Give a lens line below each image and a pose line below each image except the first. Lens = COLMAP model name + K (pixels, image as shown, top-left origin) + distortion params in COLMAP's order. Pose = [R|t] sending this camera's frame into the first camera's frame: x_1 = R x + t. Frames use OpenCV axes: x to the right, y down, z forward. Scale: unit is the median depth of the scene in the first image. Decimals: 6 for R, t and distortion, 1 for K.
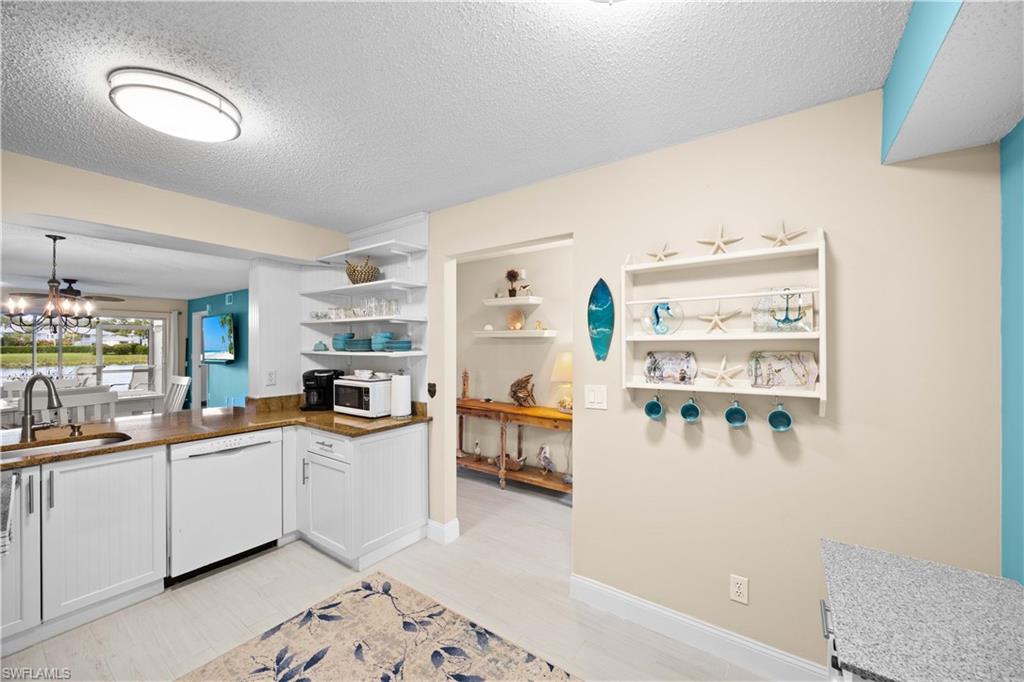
lens RADIAL K [[410.0, 0, 499.7], [0, 410.0, 346.5], [0, 0, 1]] dist [0.002132, 0.000396]
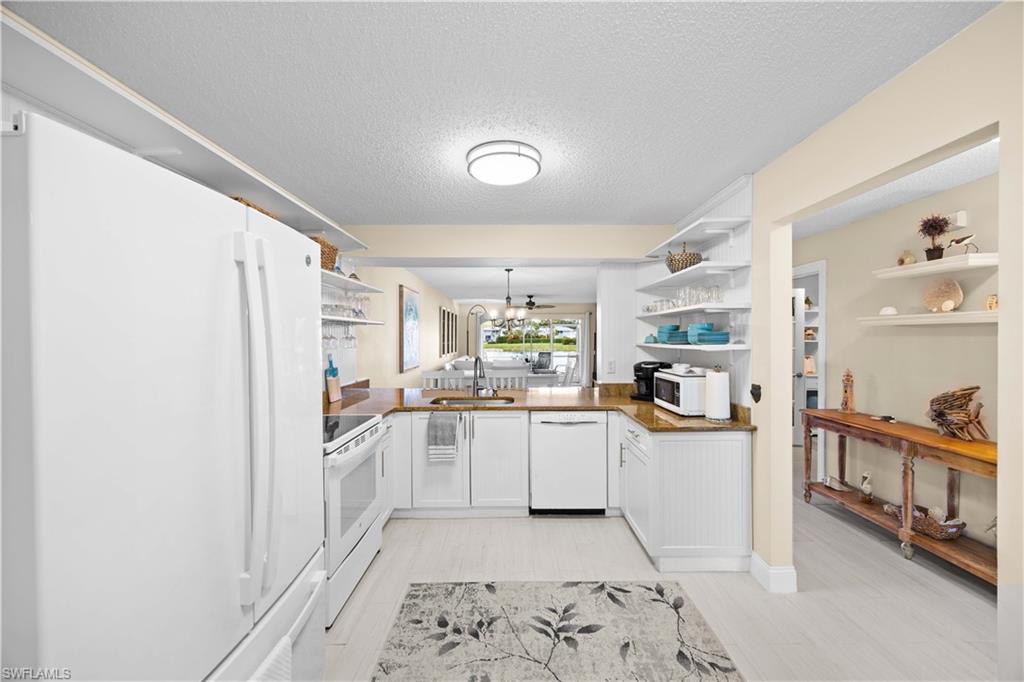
lens RADIAL K [[389.8, 0, 521.4], [0, 389.8, 340.7], [0, 0, 1]] dist [-0.000889, 0.000068]
pose [[0.583104, 0.003678, -0.812389, 0.185407], [-0.000267, 0.999991, 0.004335, 0.000024], [0.812398, -0.002310, 0.583099, 0.176480]]
